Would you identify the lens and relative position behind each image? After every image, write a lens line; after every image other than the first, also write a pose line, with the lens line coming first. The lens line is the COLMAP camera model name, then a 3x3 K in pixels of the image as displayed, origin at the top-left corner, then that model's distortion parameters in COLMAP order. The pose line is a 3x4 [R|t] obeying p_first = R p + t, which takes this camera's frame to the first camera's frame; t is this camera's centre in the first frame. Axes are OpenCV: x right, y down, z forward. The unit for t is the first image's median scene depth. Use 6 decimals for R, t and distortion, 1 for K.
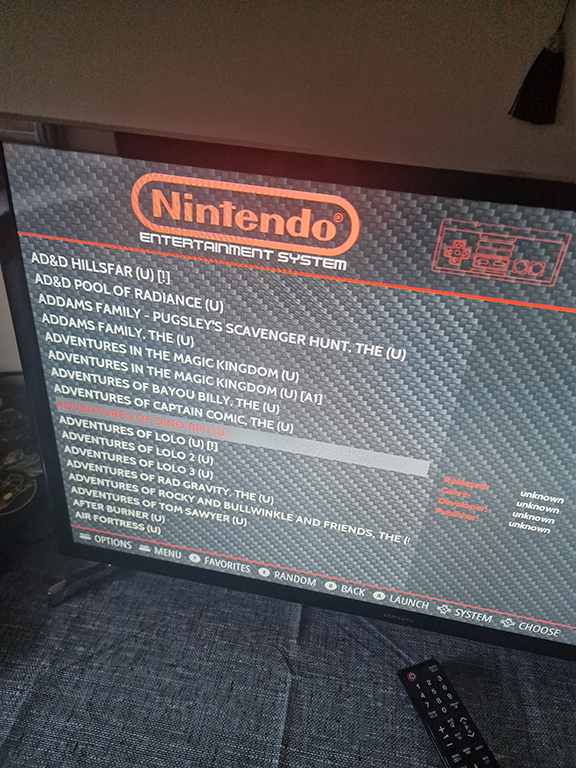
lens RADIAL K [[511.8, 0, 293.7], [0, 511.8, 384.7], [0, 0, 1]] dist [0.052395, -0.043221]
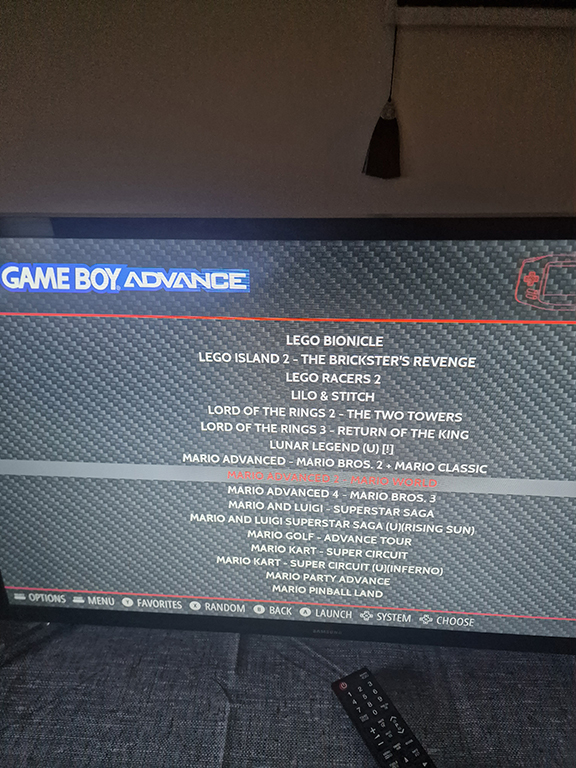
lens RADIAL K [[511.8, 0, 282.3], [0, 511.8, 386.1], [0, 0, 1]] dist [0.052395, -0.043221]
pose [[0.991249, -0.122946, 0.048061, 0.122403], [0.127669, 0.985444, -0.112256, 0.064731], [-0.033560, 0.117409, 0.992516, -0.099105]]
